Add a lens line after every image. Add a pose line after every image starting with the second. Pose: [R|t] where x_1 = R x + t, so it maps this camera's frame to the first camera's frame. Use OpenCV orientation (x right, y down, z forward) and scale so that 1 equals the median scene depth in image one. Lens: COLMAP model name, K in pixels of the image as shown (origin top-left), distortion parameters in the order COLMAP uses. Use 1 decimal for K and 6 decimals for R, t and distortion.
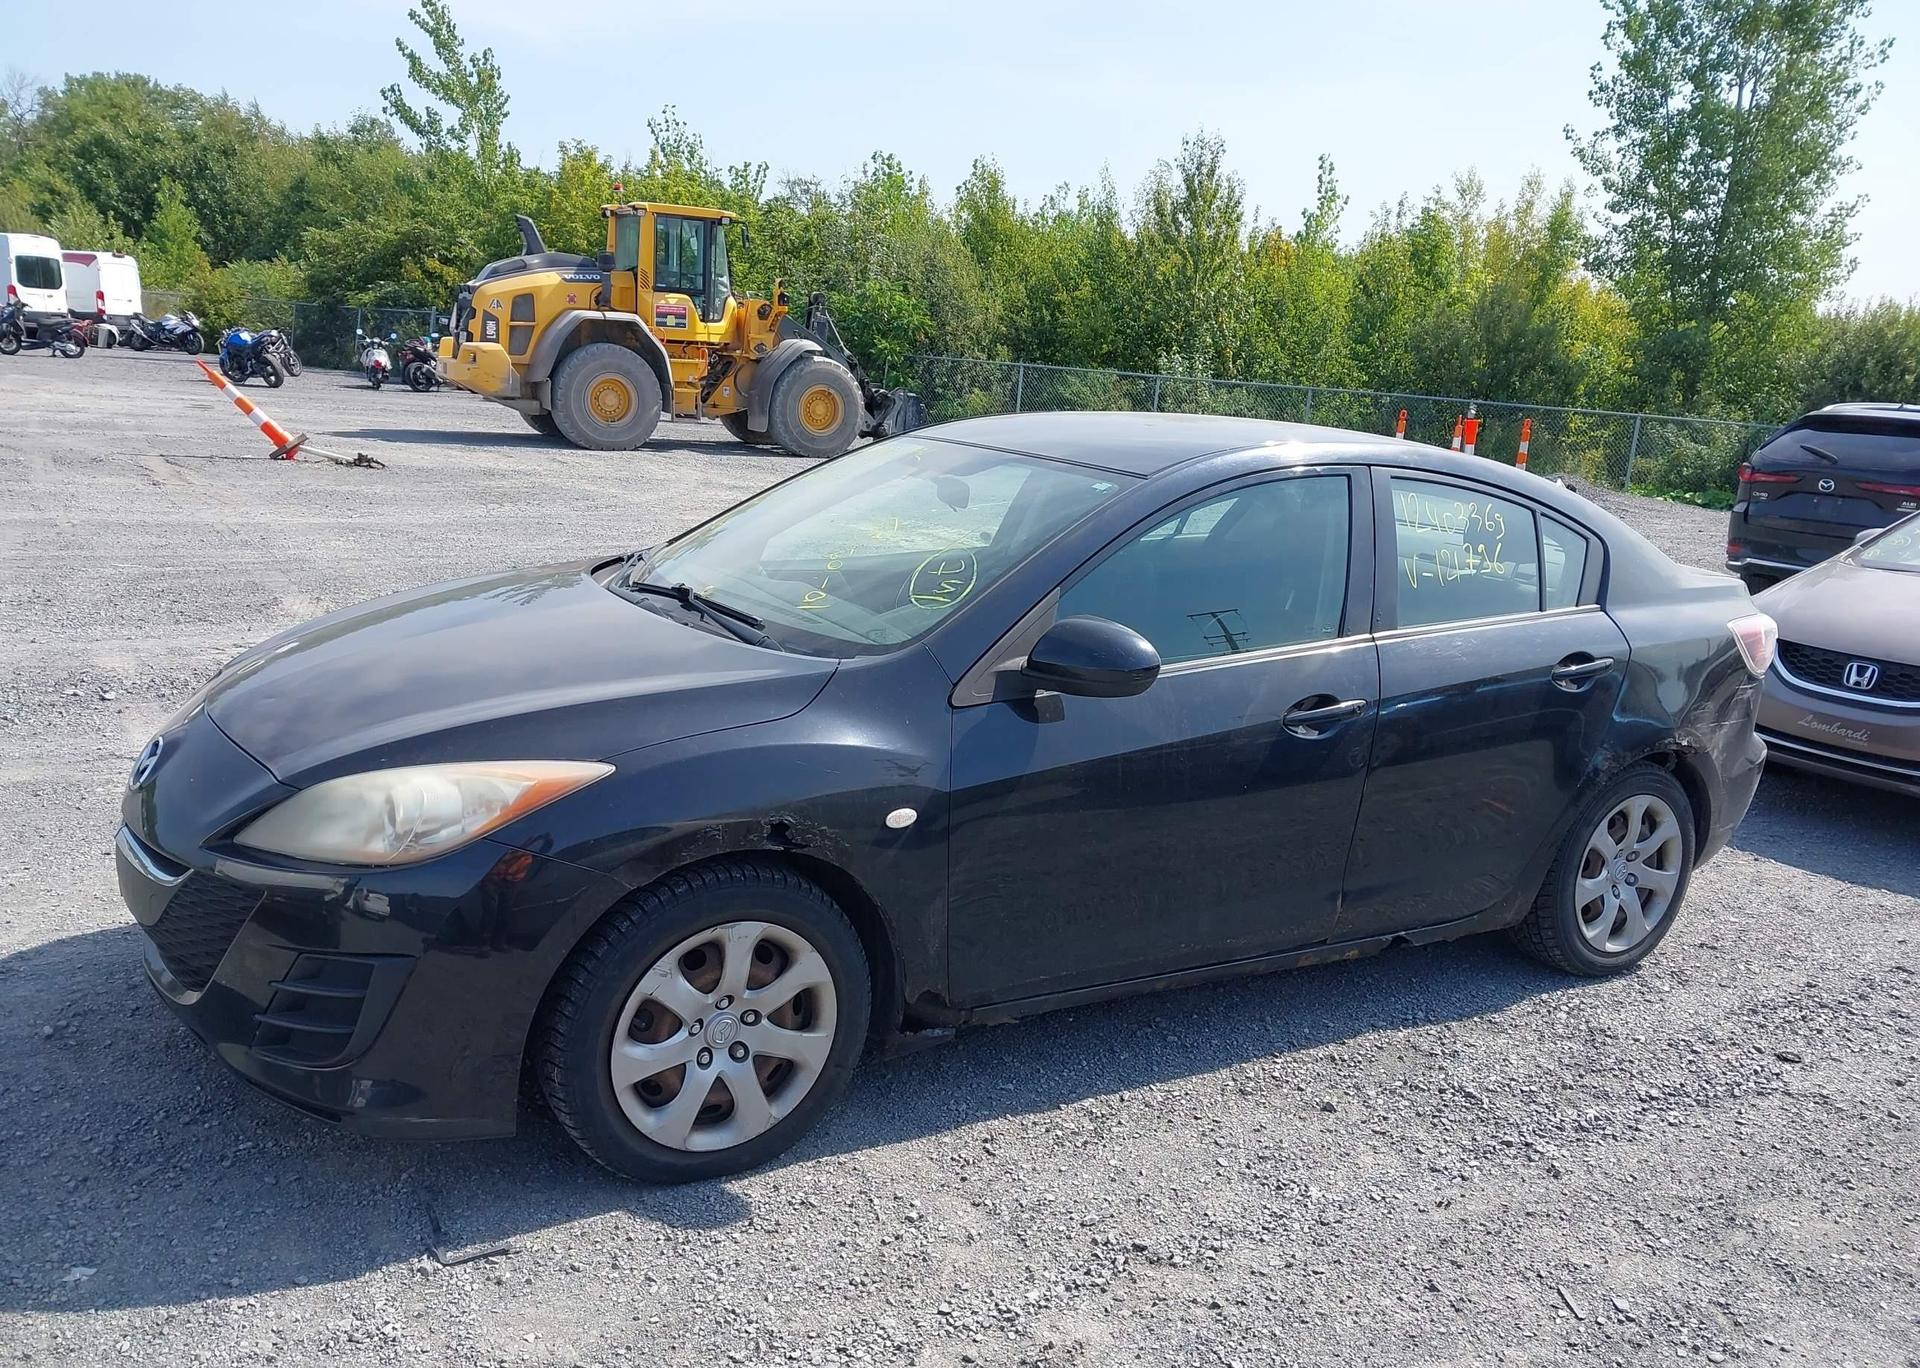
lens RADIAL K [[1484.1, 0, 959.9], [0, 1484.1, 691.1], [0, 0, 1]] dist [0.014230, -0.013480]
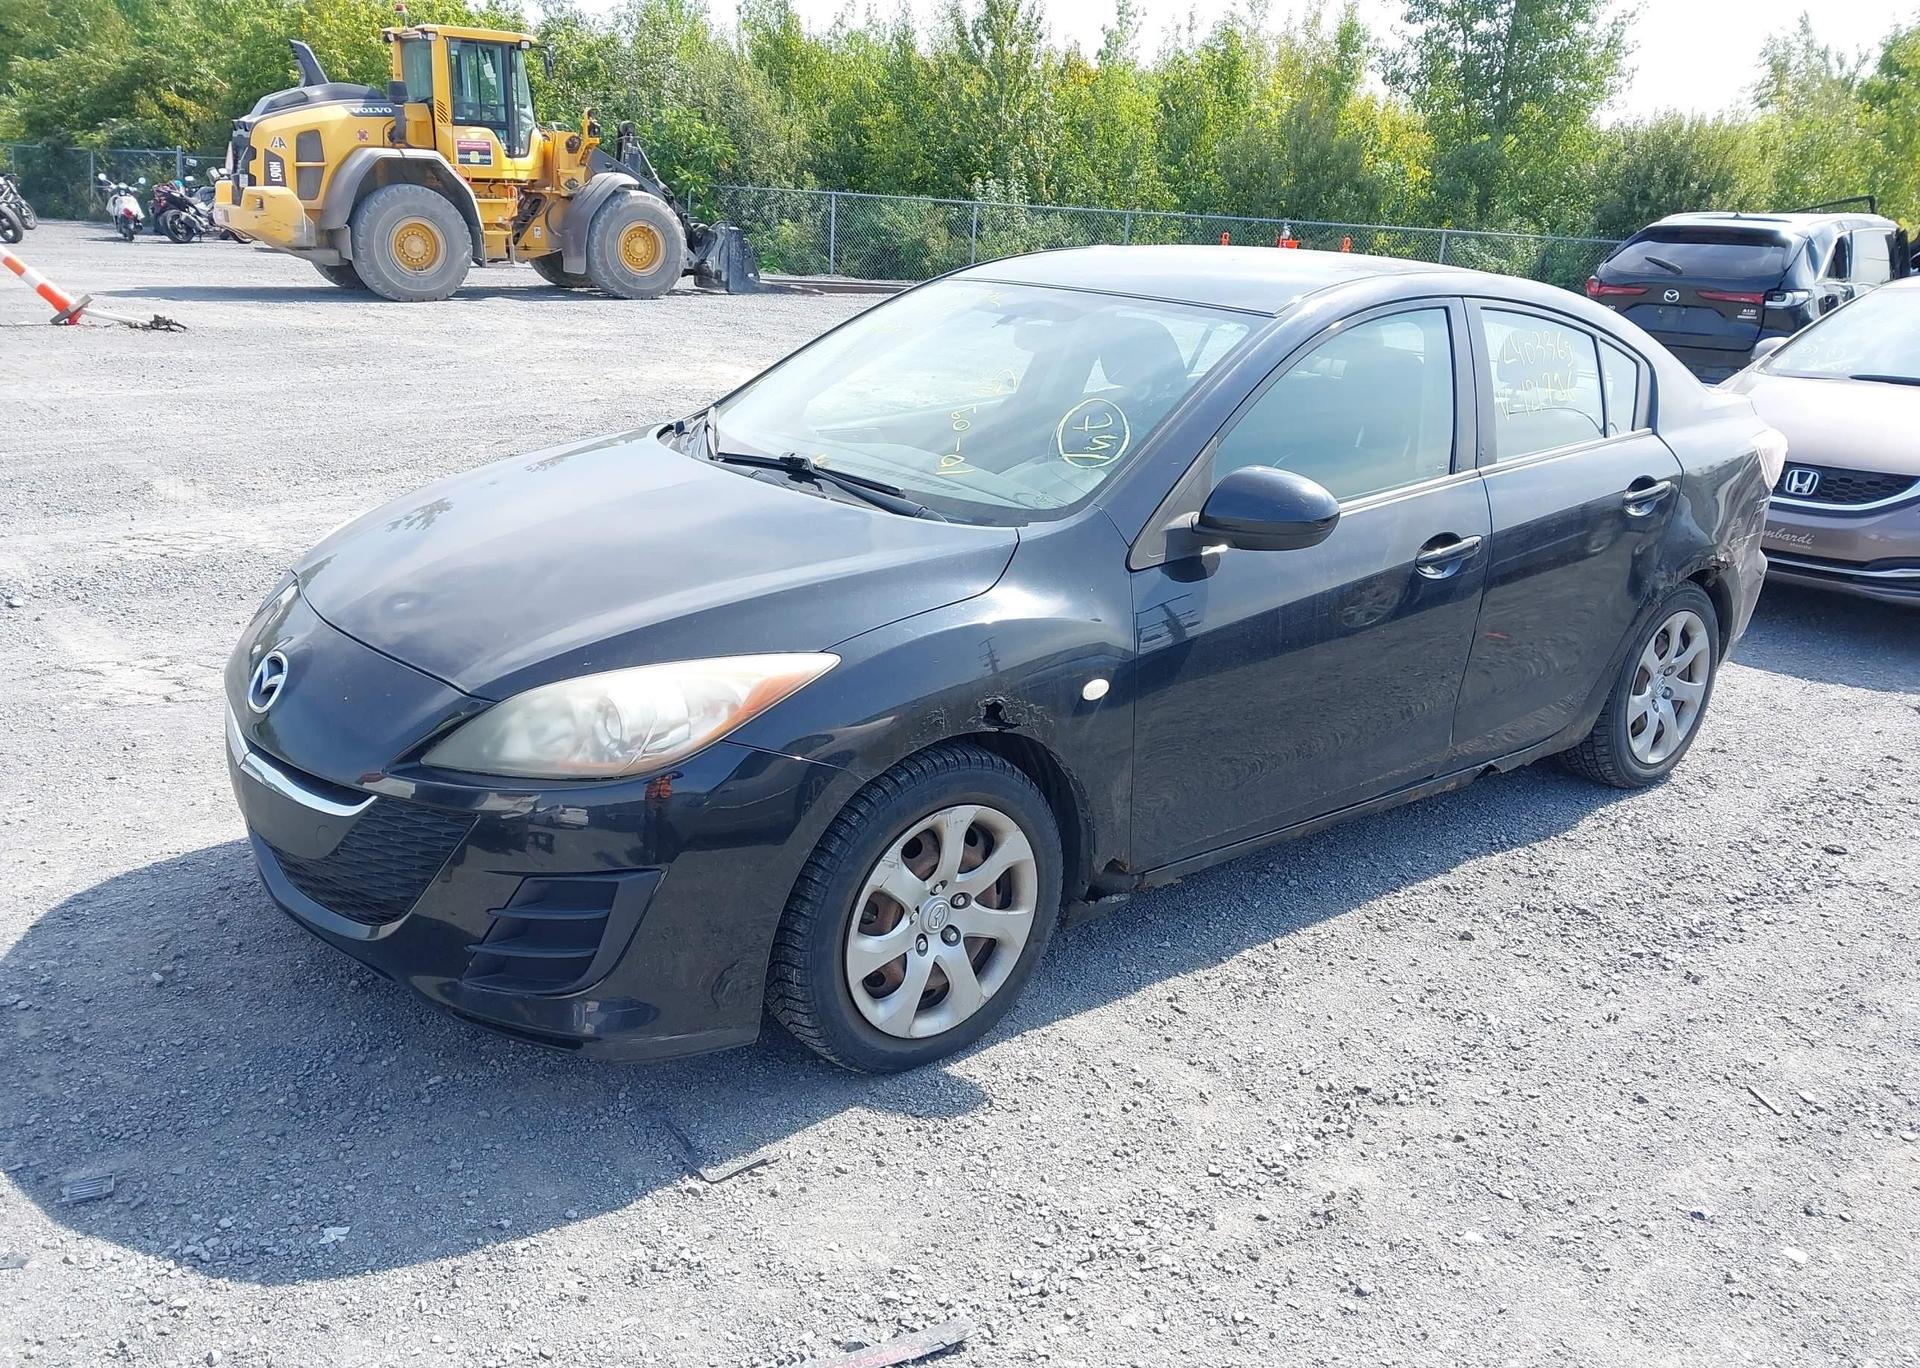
lens RADIAL K [[1484.1, 0, 957.1], [0, 1484.1, 689.1], [0, 0, 1]] dist [0.014230, -0.013480]
pose [[0.990100, -0.067367, 0.123144, -0.173044], [0.054021, 0.992608, 0.108678, -0.016482], [-0.129555, -0.100949, 0.986420, 0.037526]]
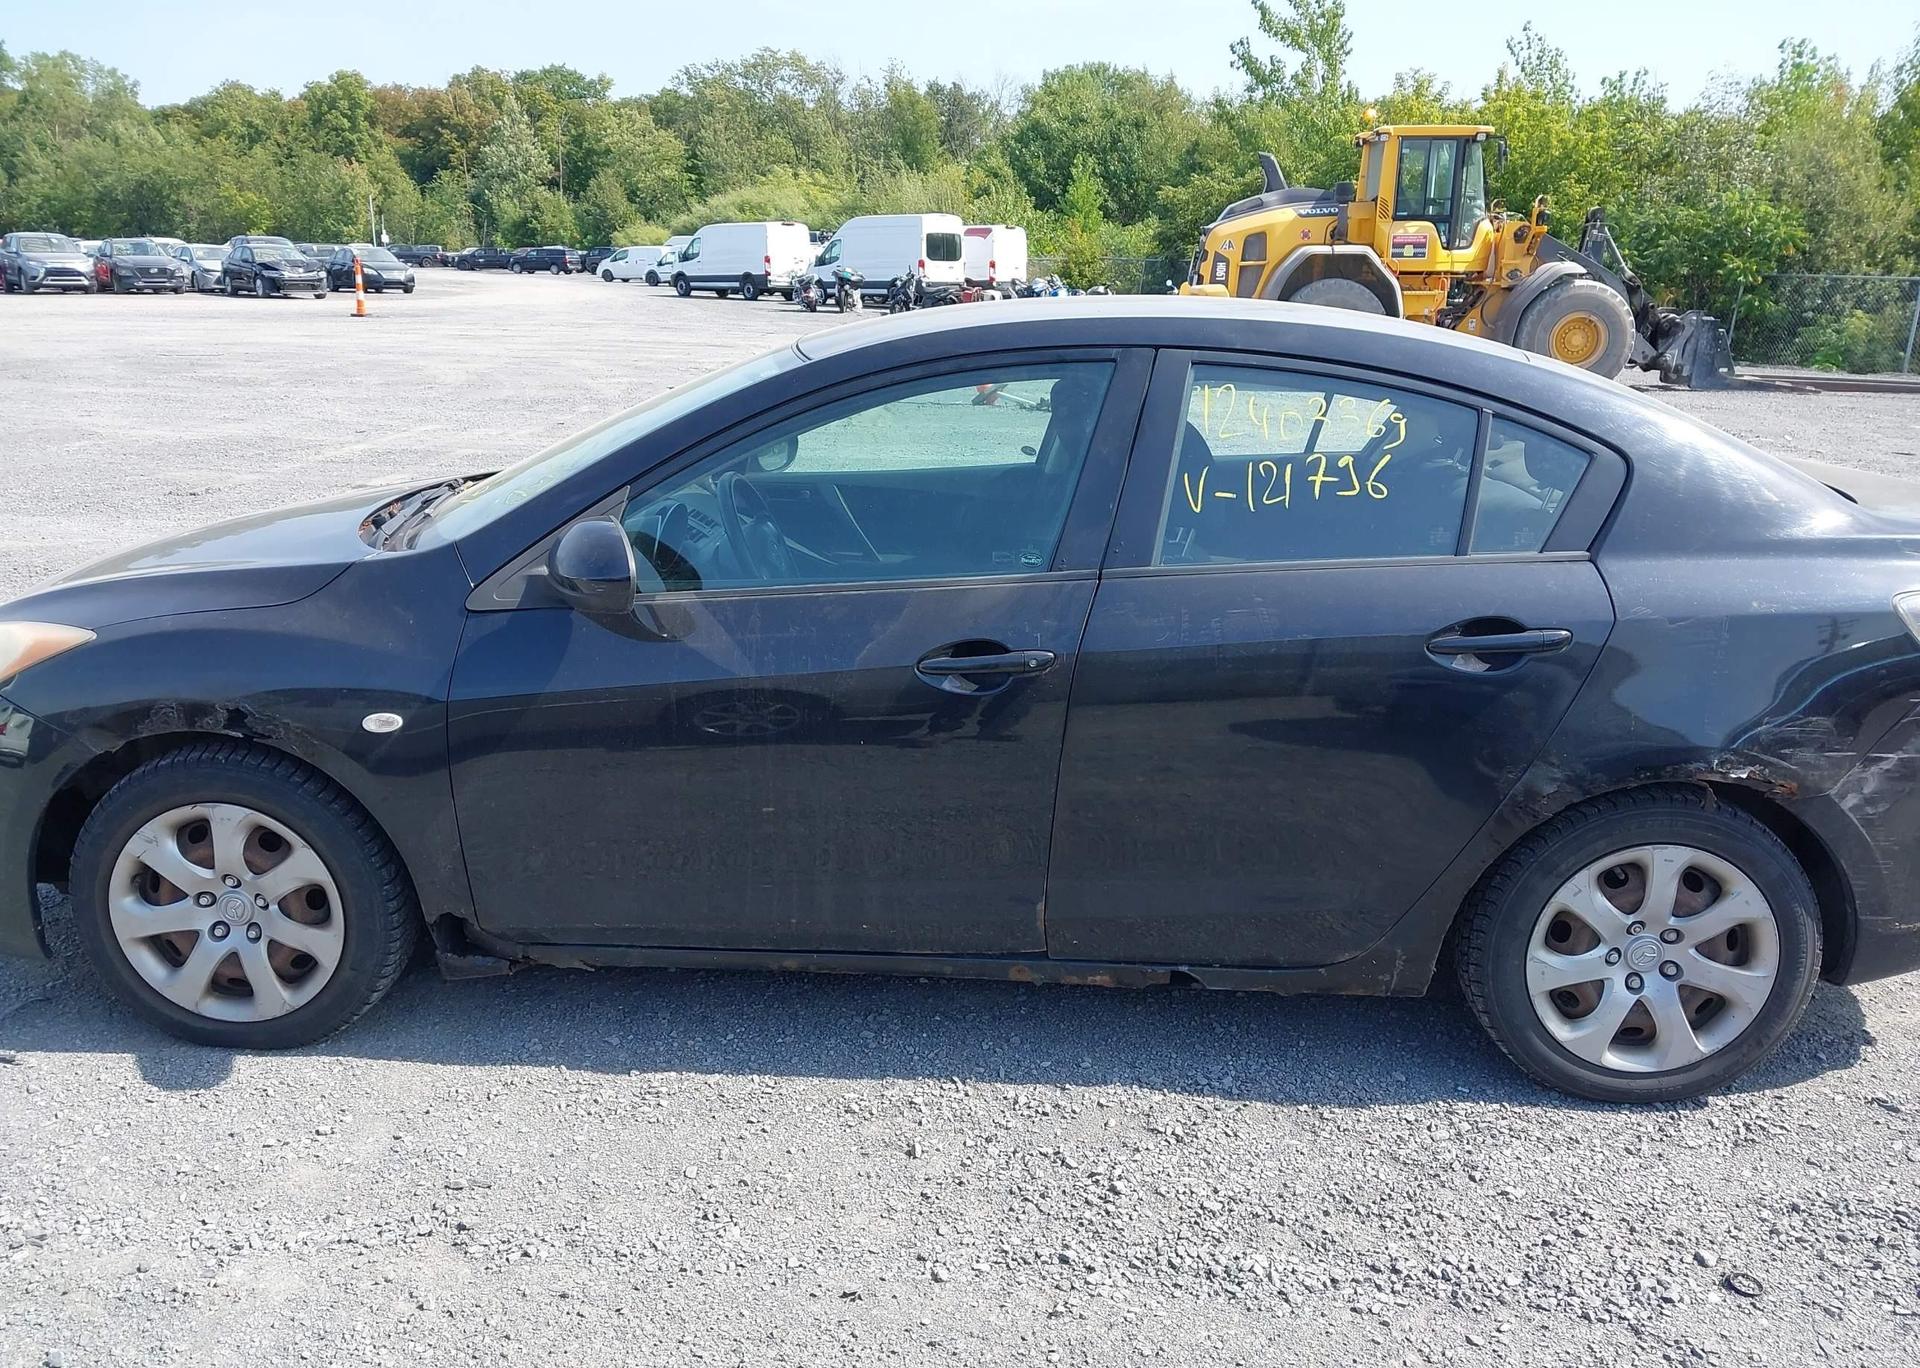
lens RADIAL K [[1484.1, 0, 966.8], [0, 1484.1, 703.7], [0, 0, 1]] dist [0.014230, -0.013480]
pose [[0.840800, 0.098695, -0.532274, 0.540071], [-0.076660, 0.995039, 0.063406, -0.010613], [0.535891, -0.012507, 0.844195, 0.274566]]
